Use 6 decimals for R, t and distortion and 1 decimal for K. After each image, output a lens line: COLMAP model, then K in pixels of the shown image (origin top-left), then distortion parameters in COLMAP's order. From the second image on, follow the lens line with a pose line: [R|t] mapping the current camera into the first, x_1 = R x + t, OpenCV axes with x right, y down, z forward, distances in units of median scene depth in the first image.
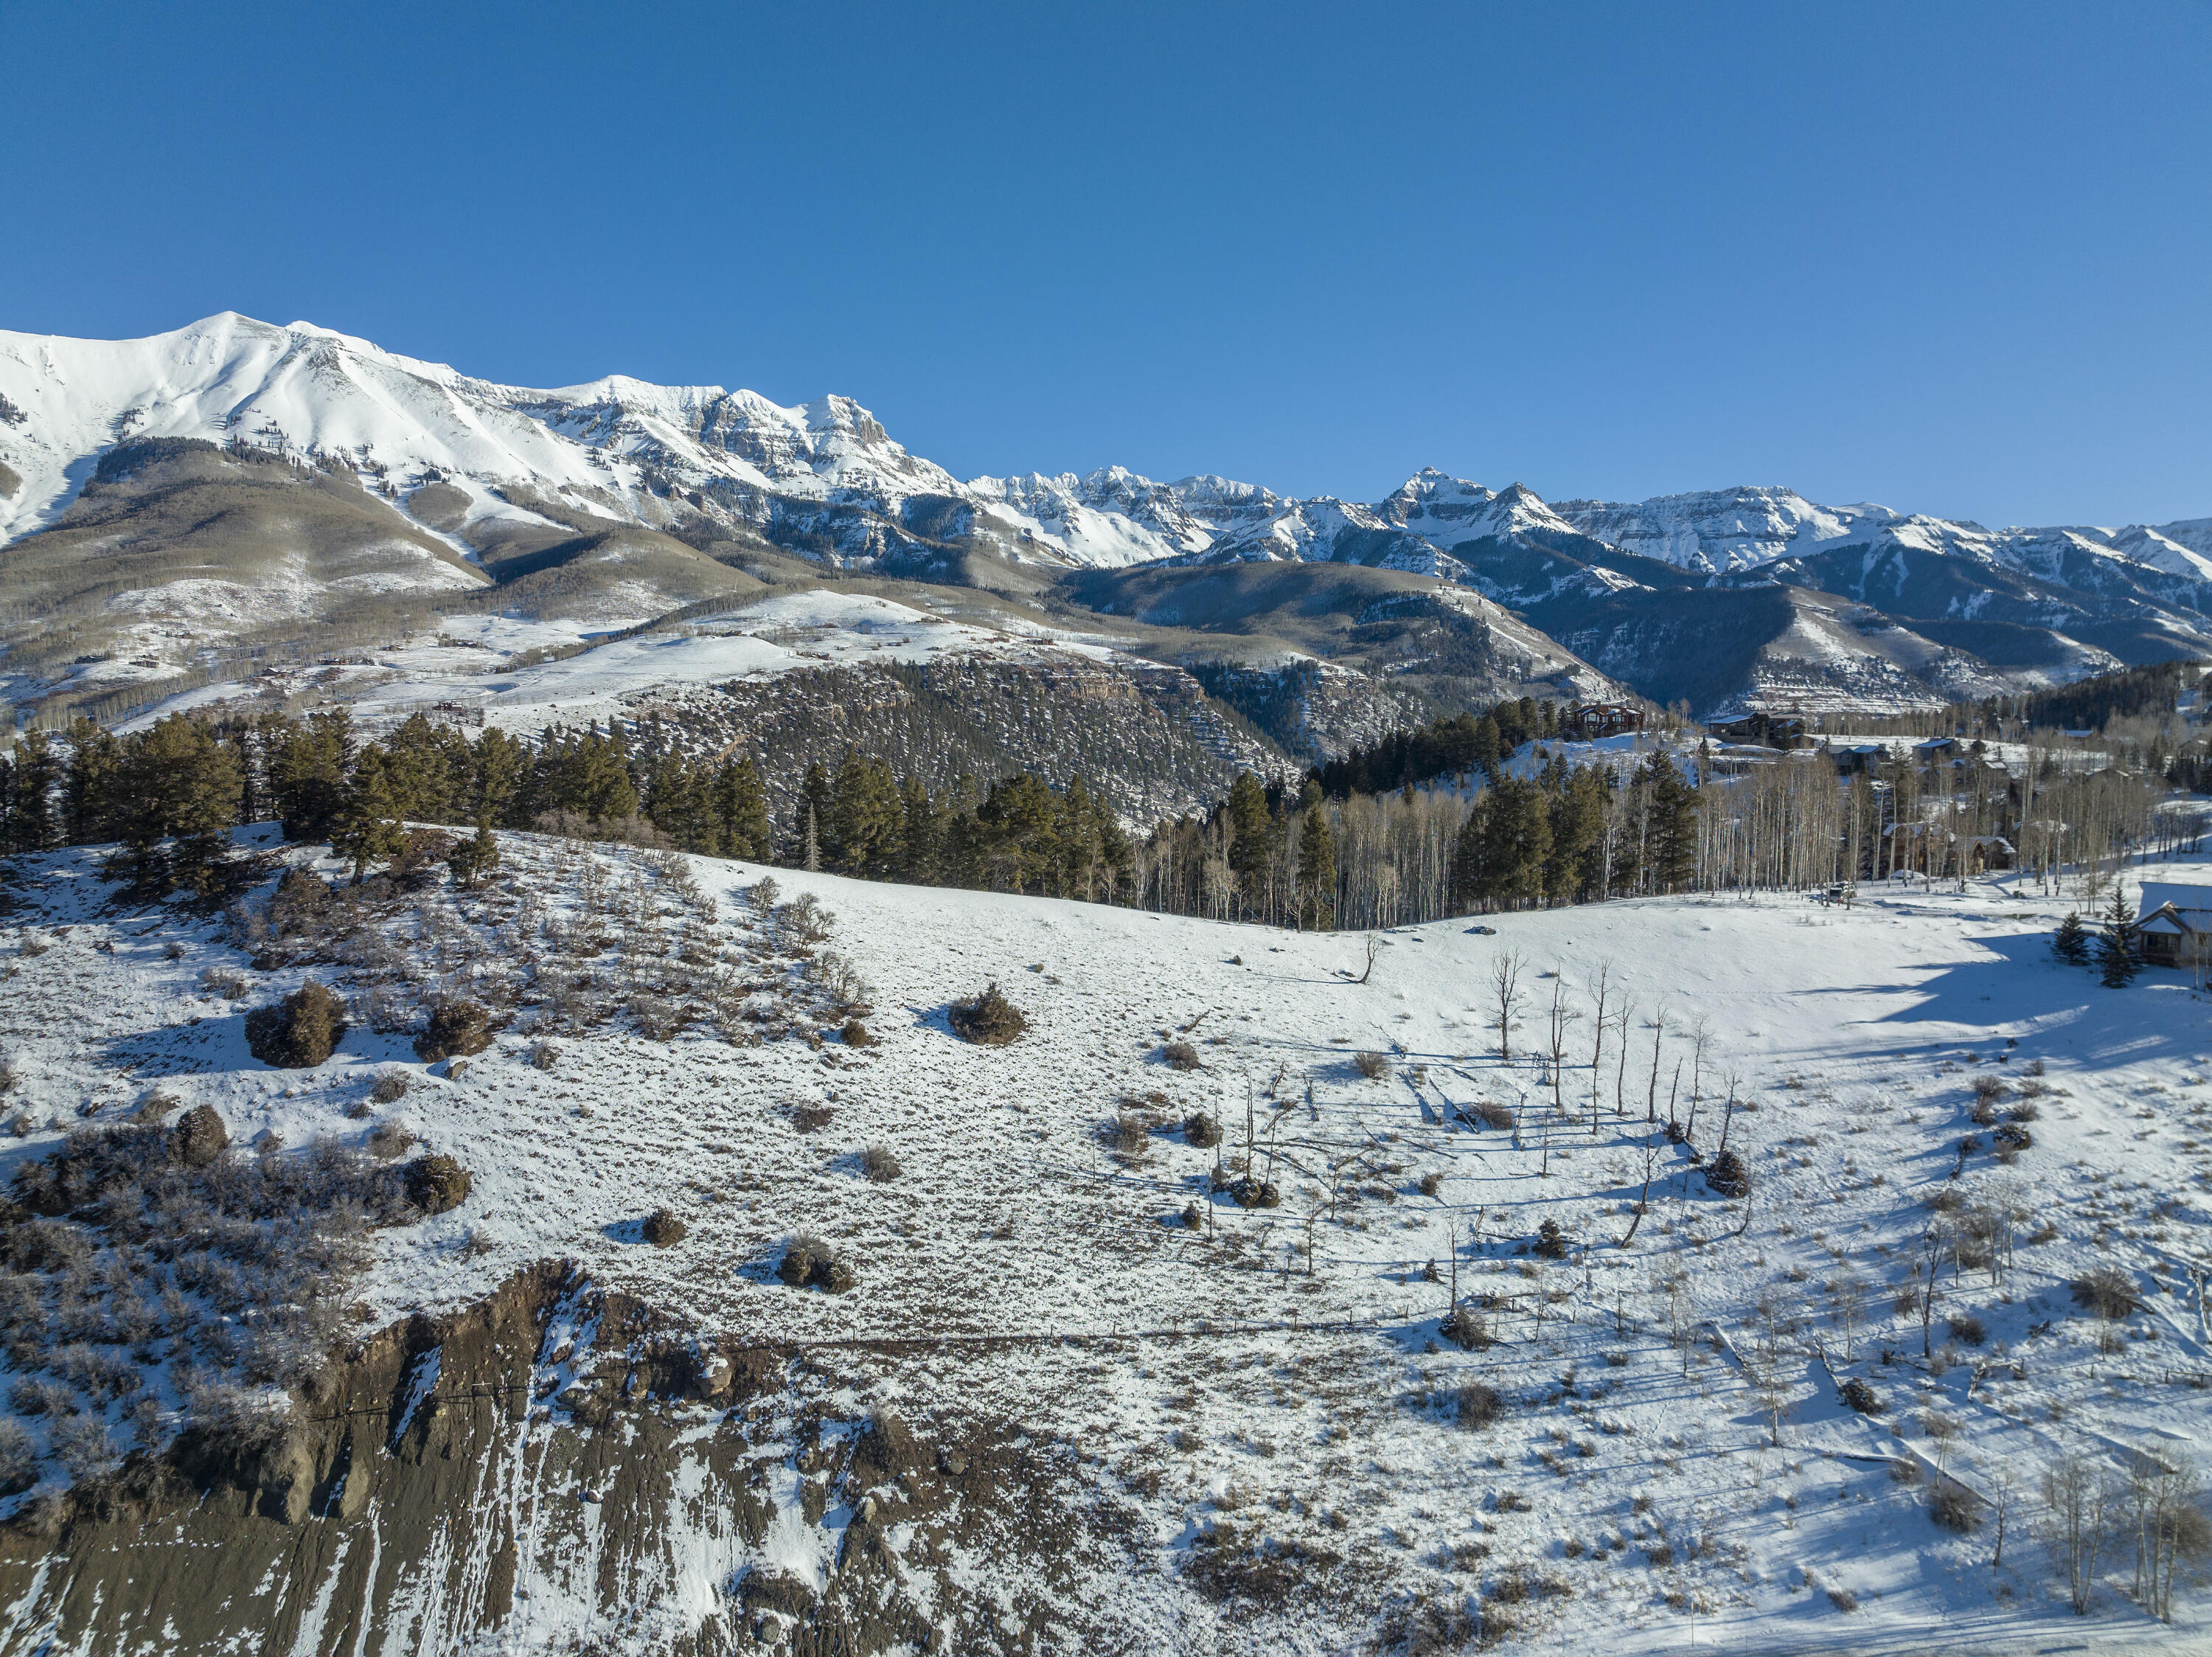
lens RADIAL K [[1533.9, 0, 1103.6], [0, 1533.9, 832.7], [0, 0, 1]] dist [-0.016175, -0.047948]
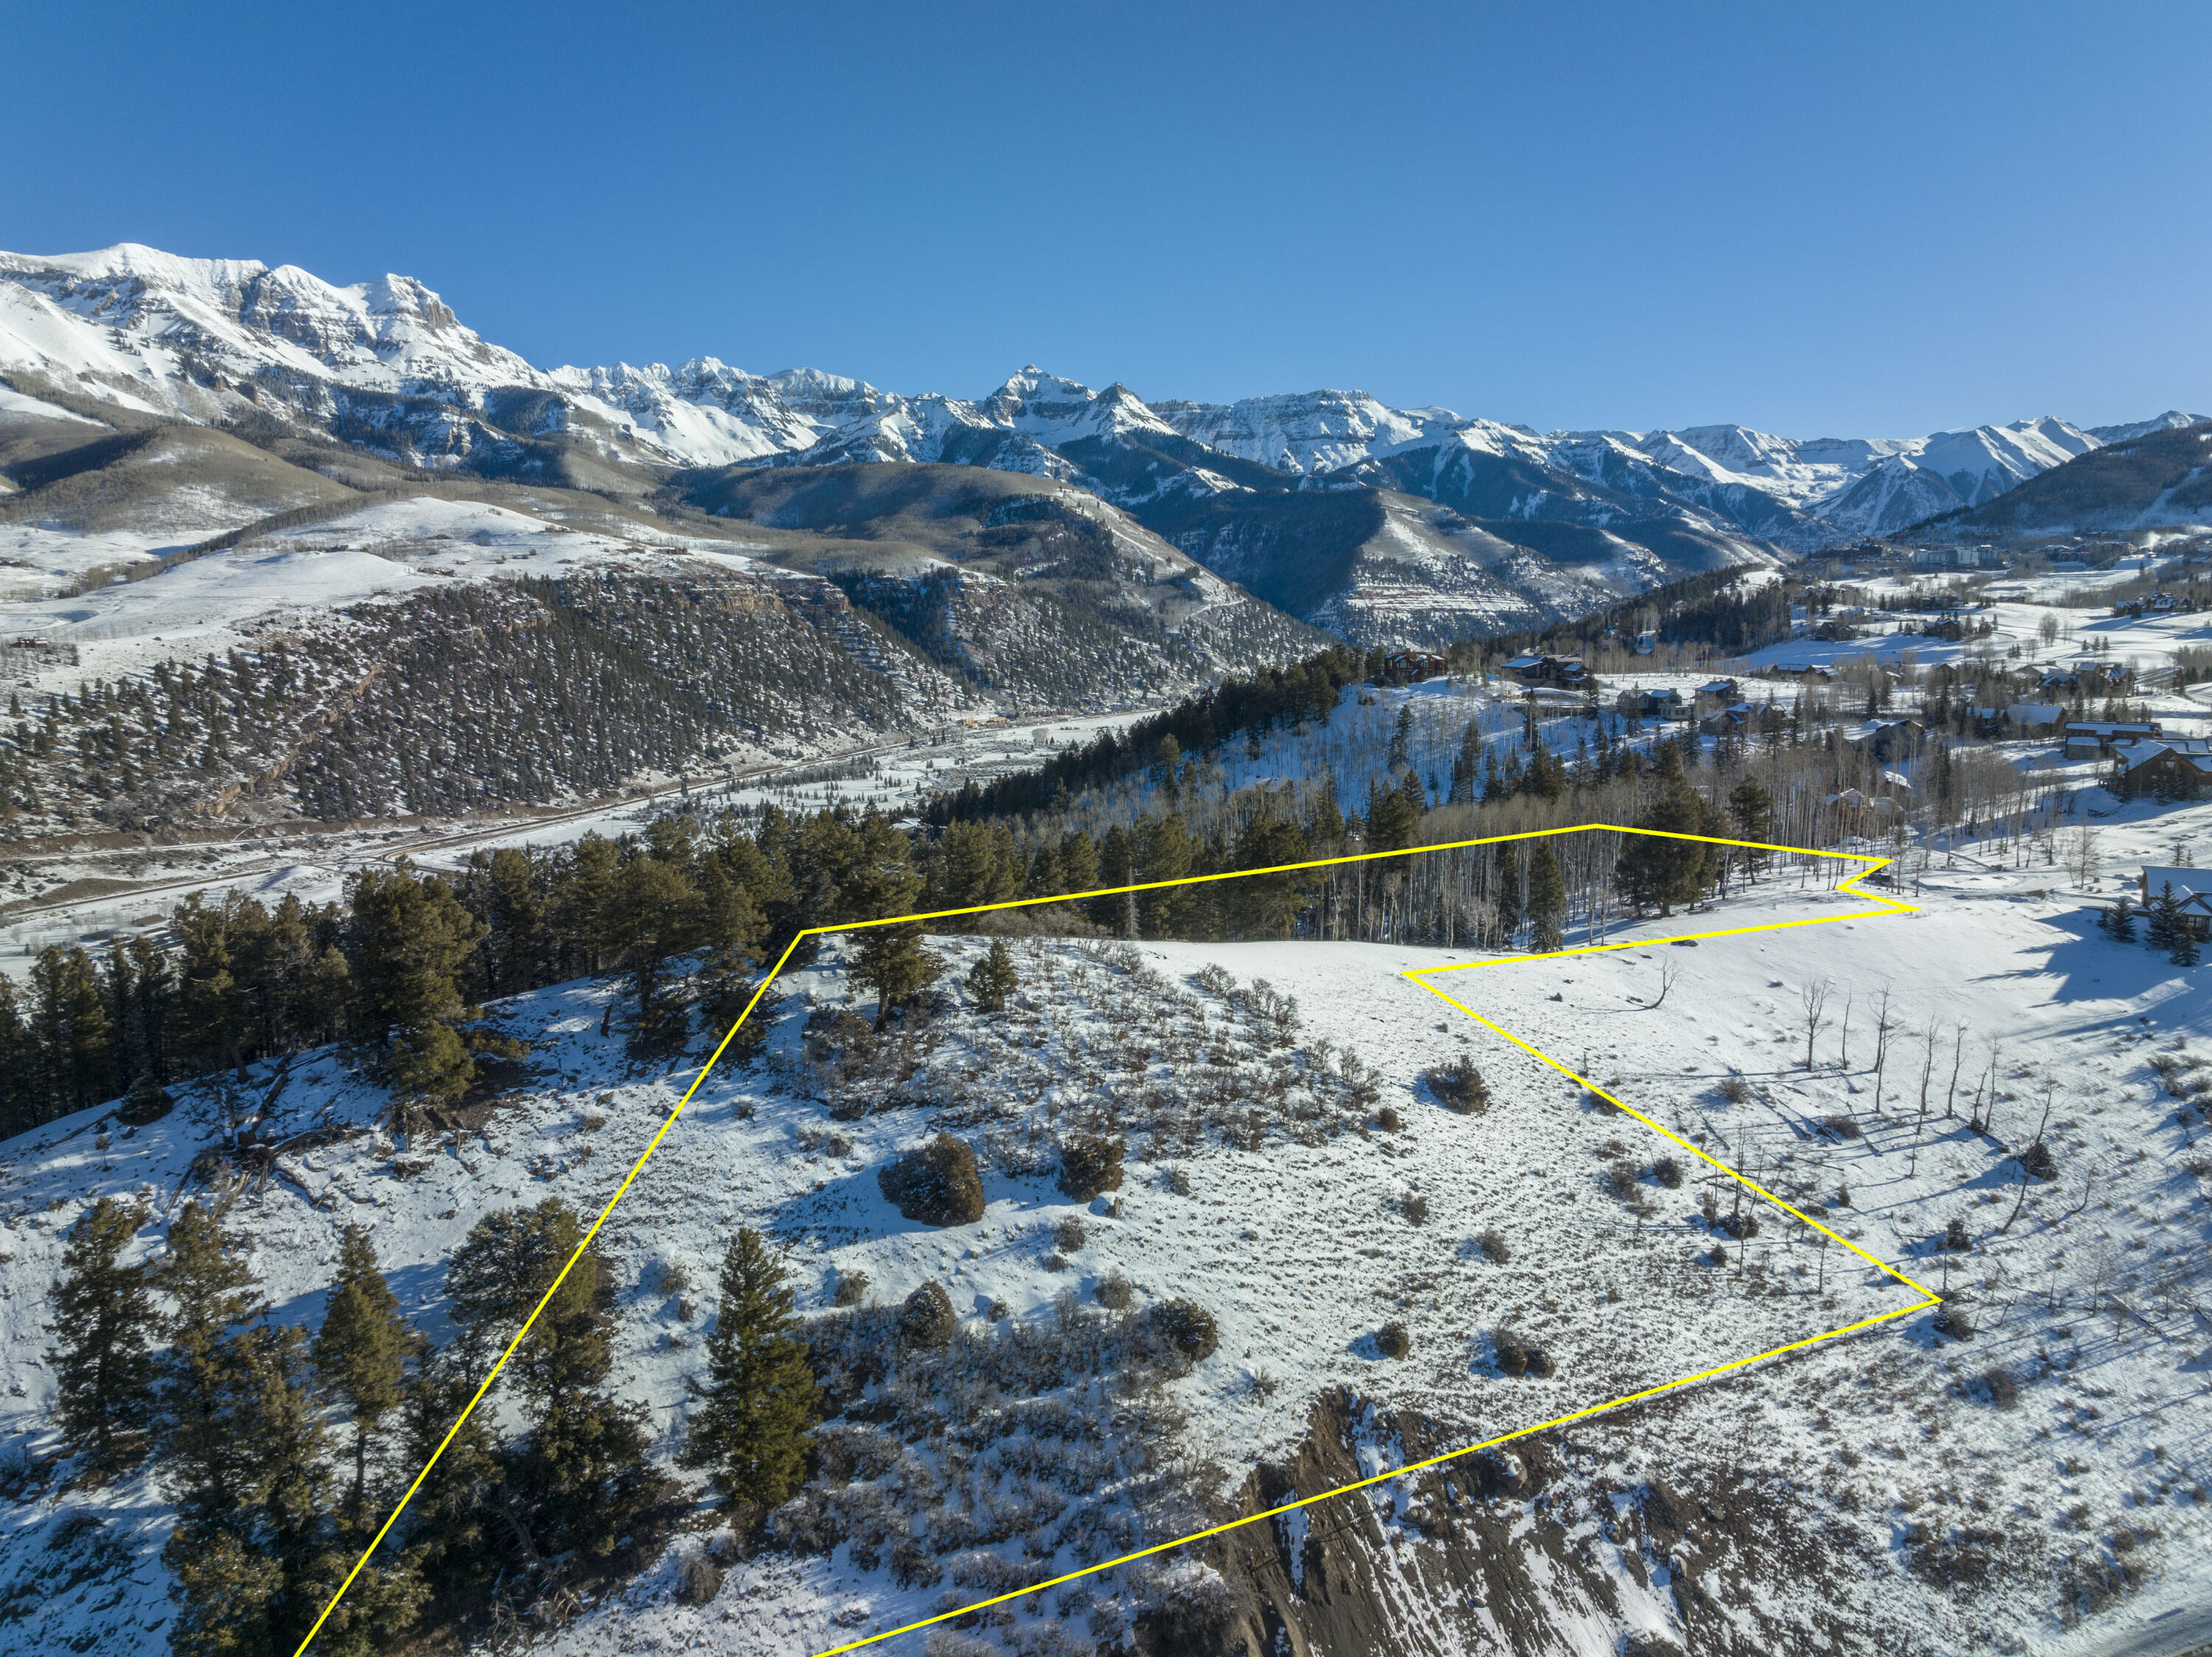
lens RADIAL K [[1537.7, 0, 1106.0], [0, 1537.7, 828.5], [0, 0, 1]] dist [-0.041856, 0.006366]
pose [[0.967558, -0.049540, 0.247746, -0.559838], [0.034087, 0.997219, 0.066279, -0.138384], [-0.250340, -0.055683, 0.966555, 0.018351]]
